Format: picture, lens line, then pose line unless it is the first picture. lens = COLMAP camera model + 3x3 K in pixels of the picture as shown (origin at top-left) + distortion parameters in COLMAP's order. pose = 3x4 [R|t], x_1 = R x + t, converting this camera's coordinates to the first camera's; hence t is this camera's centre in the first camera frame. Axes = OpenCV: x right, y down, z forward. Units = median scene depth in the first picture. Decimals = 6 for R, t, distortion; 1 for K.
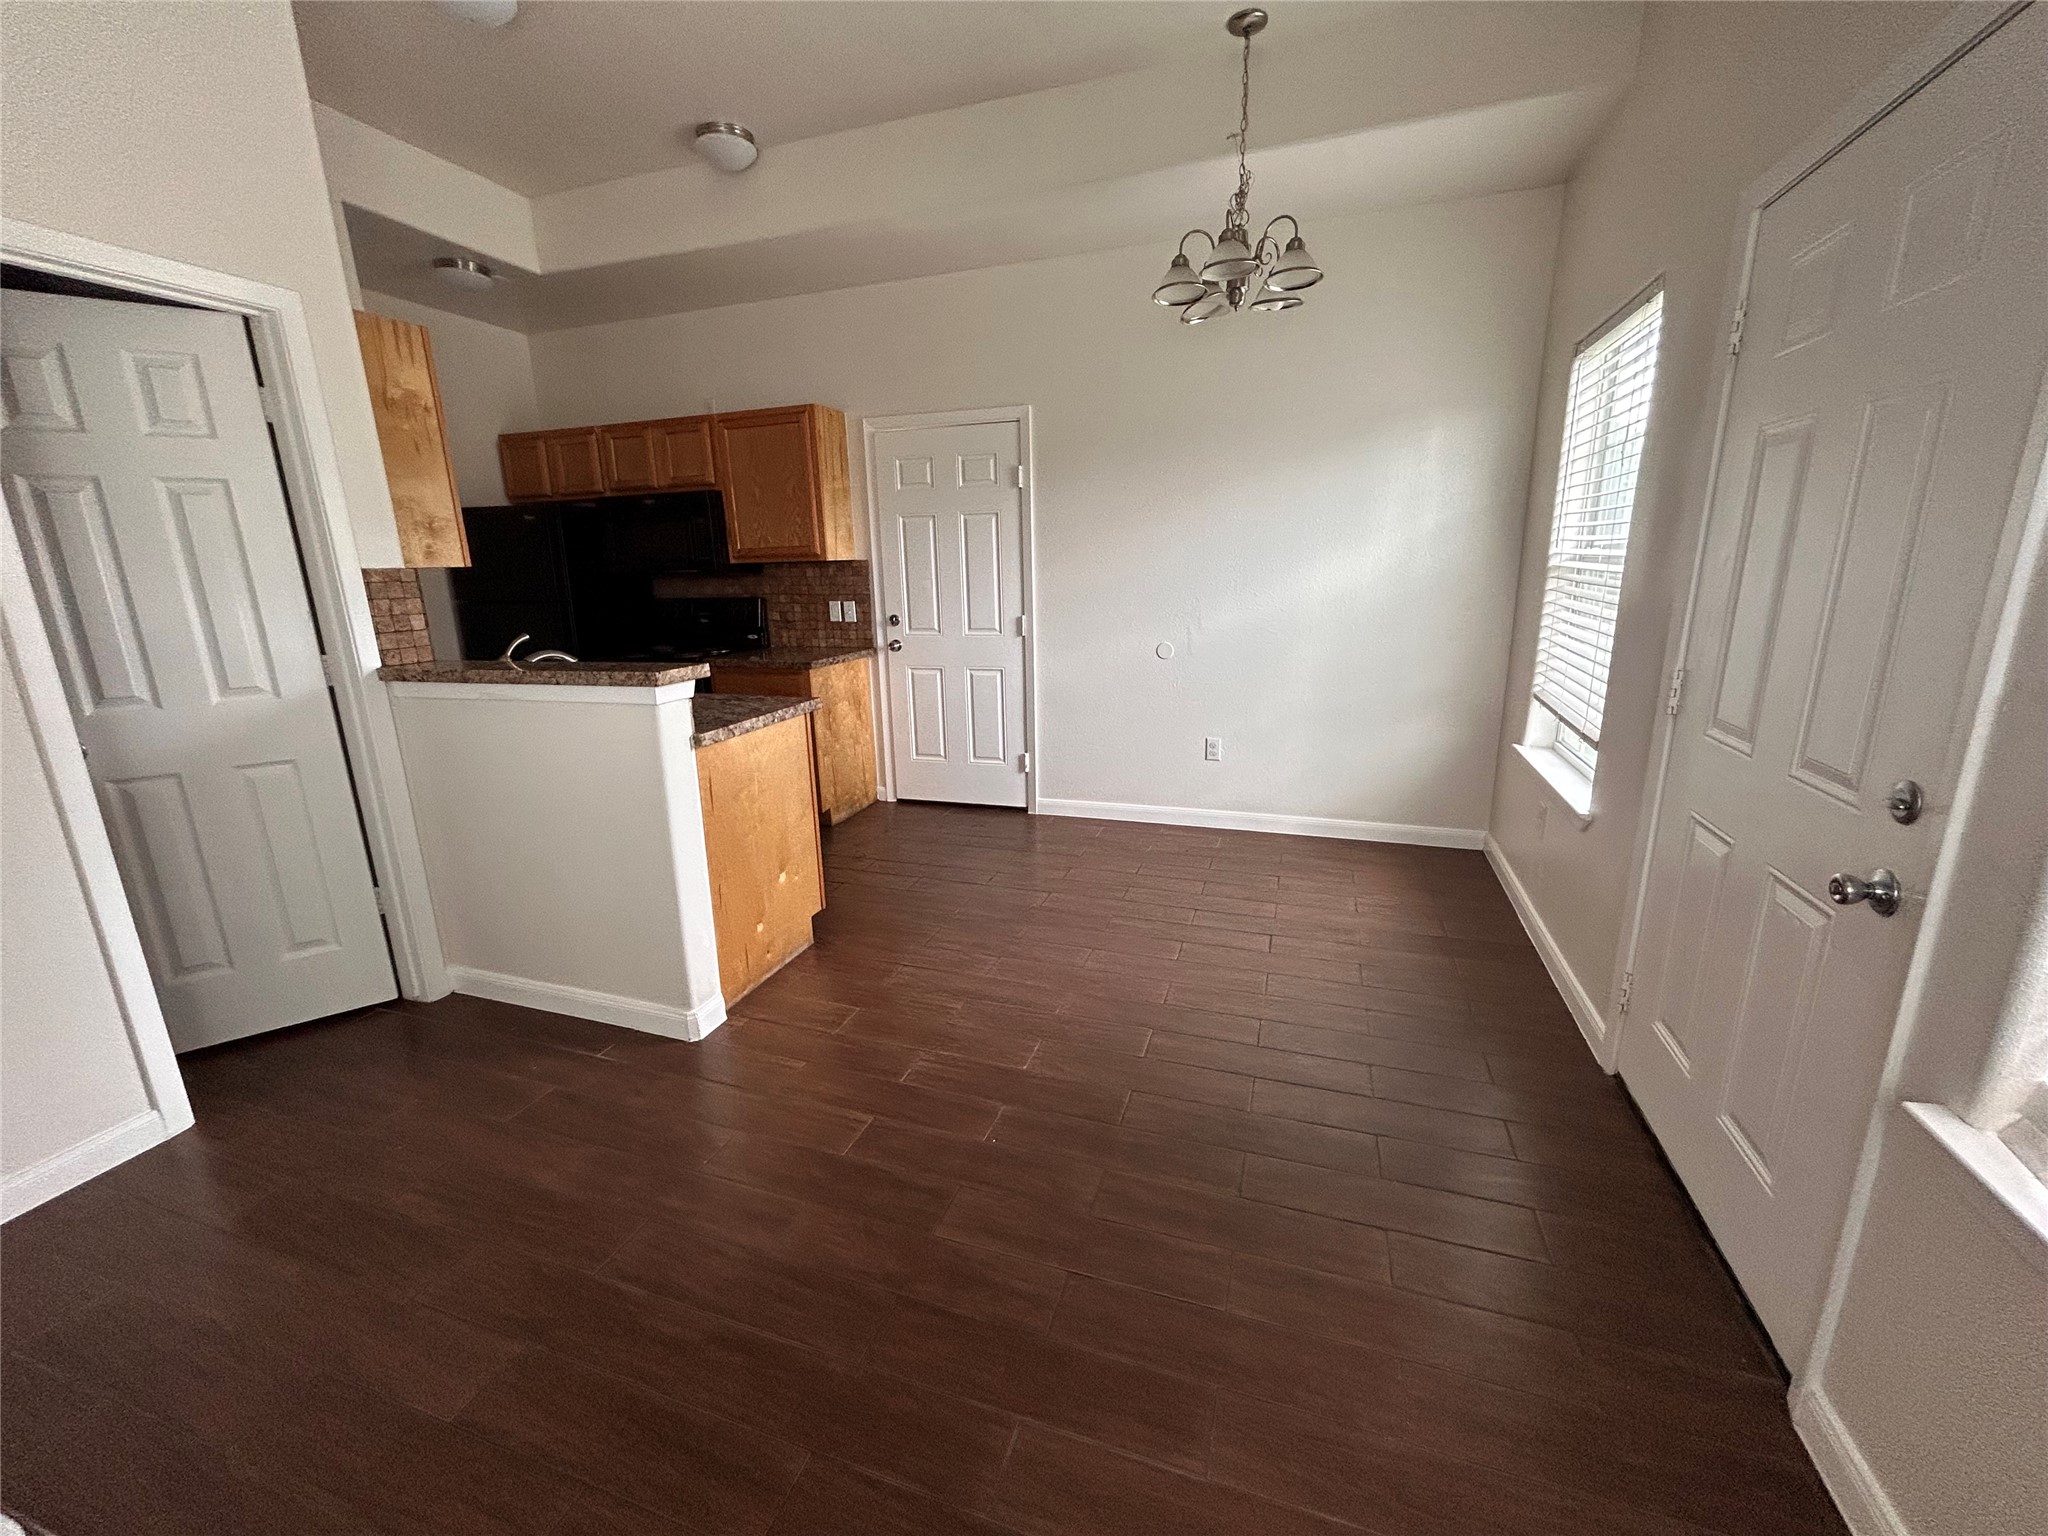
lens RADIAL K [[835.1, 0, 1027.8], [0, 835.1, 767.1], [0, 0, 1]] dist [0.000492, 0.002159]
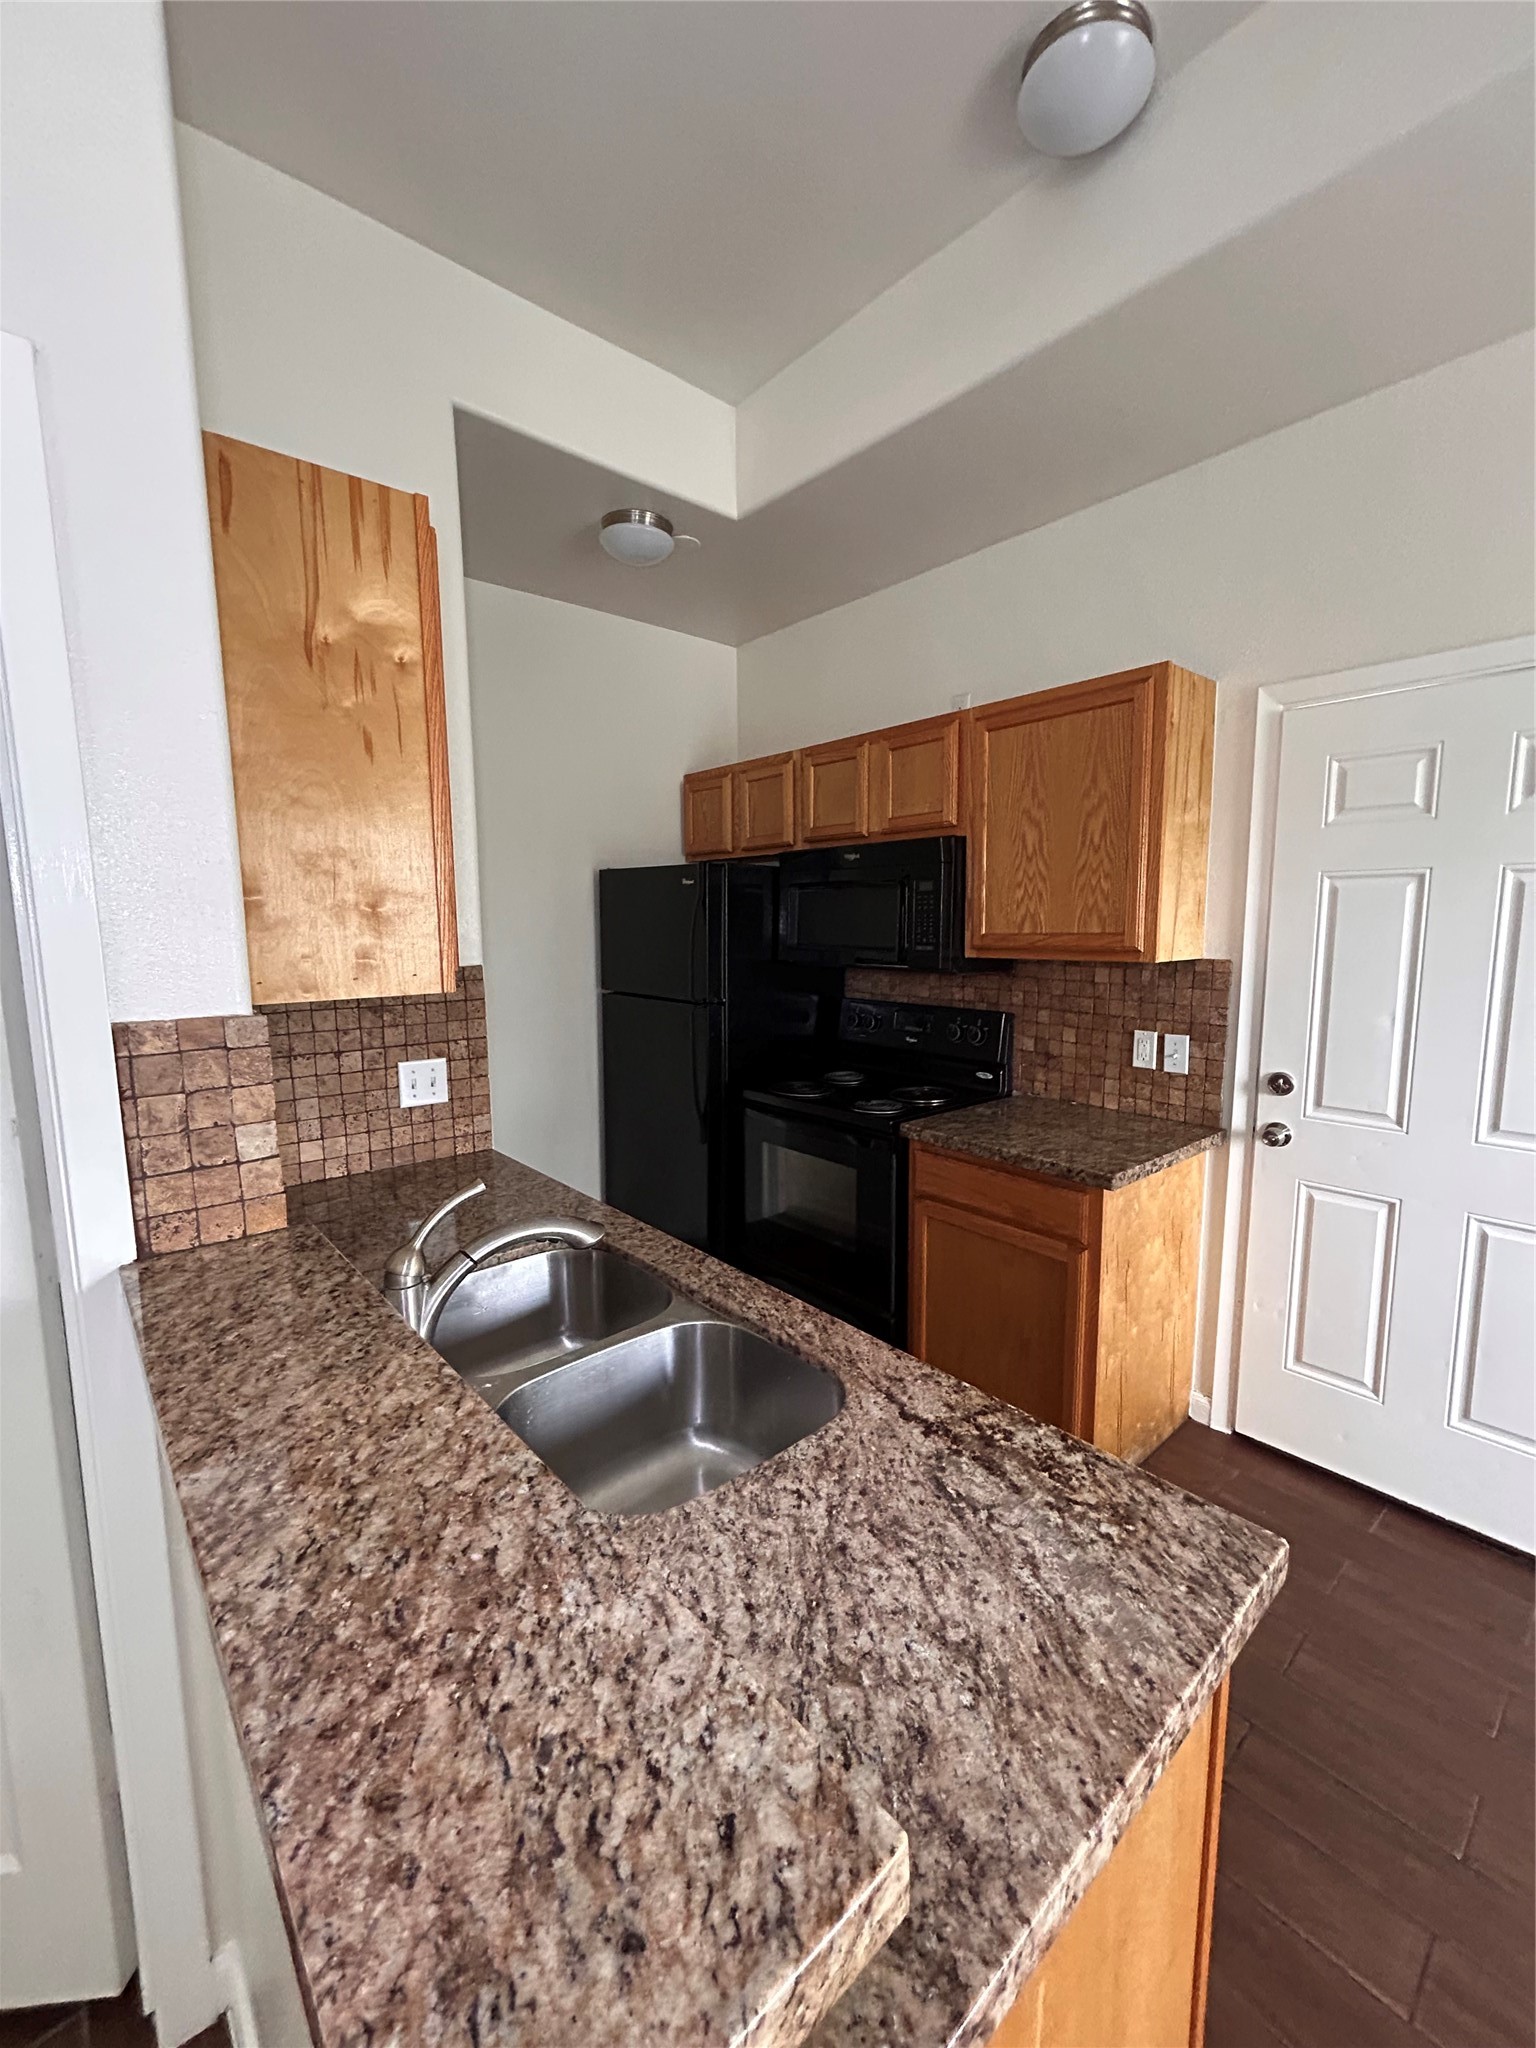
lens RADIAL K [[835.1, 0, 771.4], [0, 835.1, 1021.6], [0, 0, 1]] dist [0.000492, 0.002159]
pose [[0.861705, 0.080158, -0.501039, -0.183535], [-0.137110, 0.987494, -0.077824, -0.140420], [0.488535, 0.135759, 0.861918, 0.453873]]
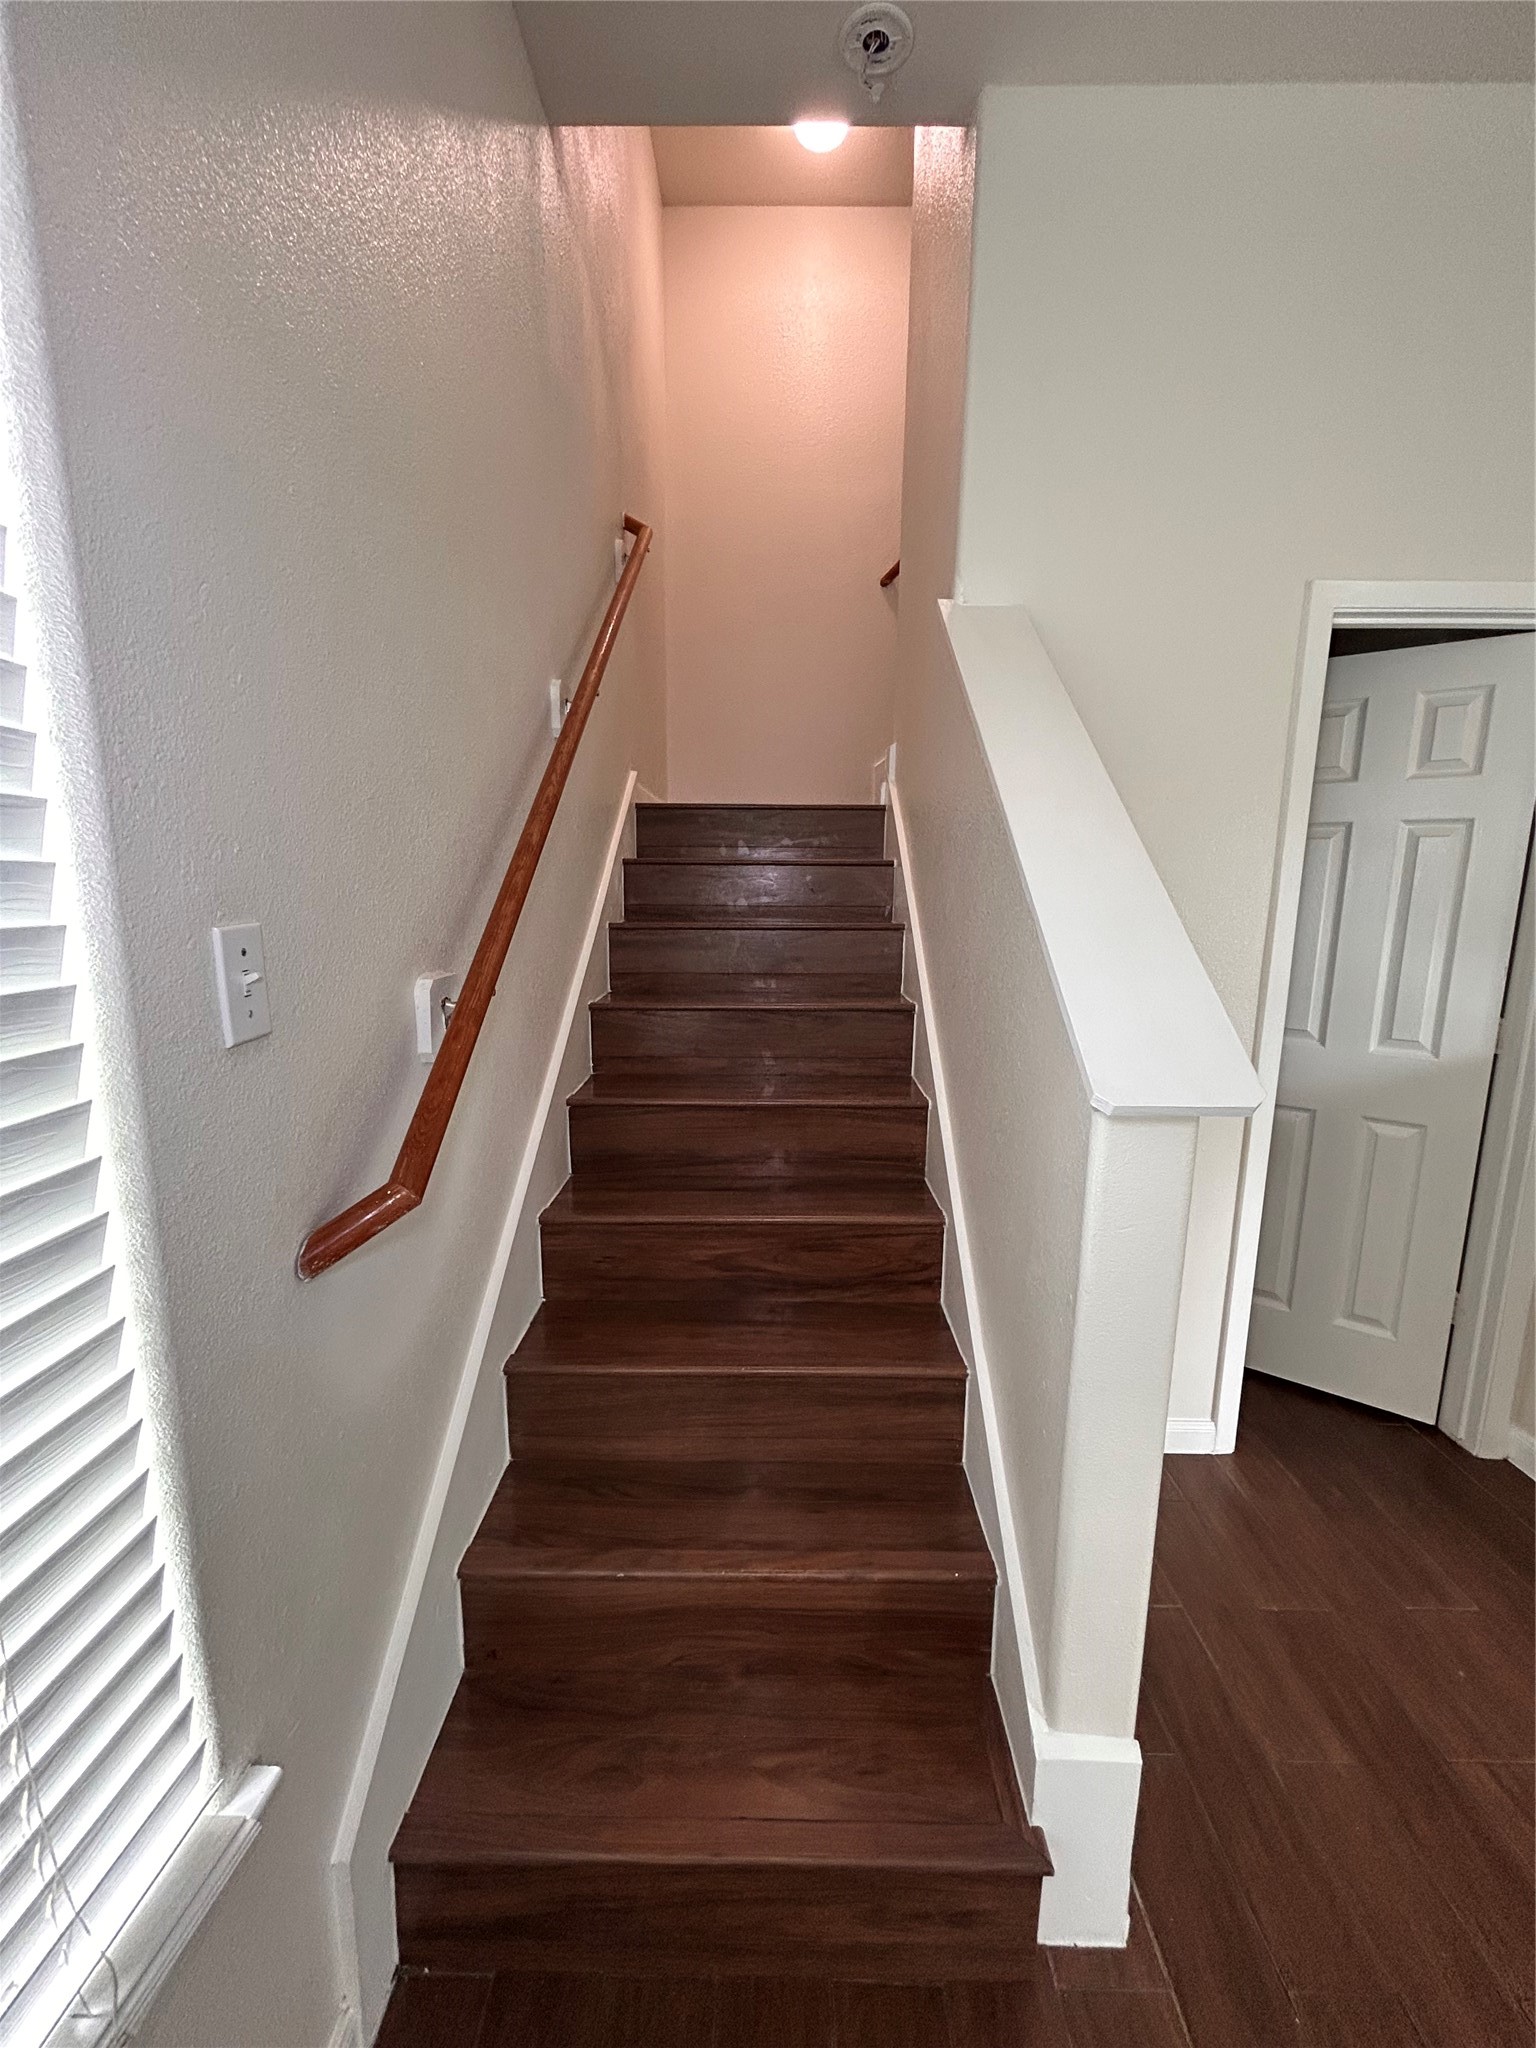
lens RADIAL K [[835.1, 0, 775.3], [0, 835.1, 1026.0], [0, 0, 1]] dist [0.000492, 0.002159]
pose [[0.309360, 0.181647, -0.933435, -0.158712], [-0.251610, 0.962240, 0.103864, -0.016631], [0.917054, 0.202730, 0.343383, 0.022152]]
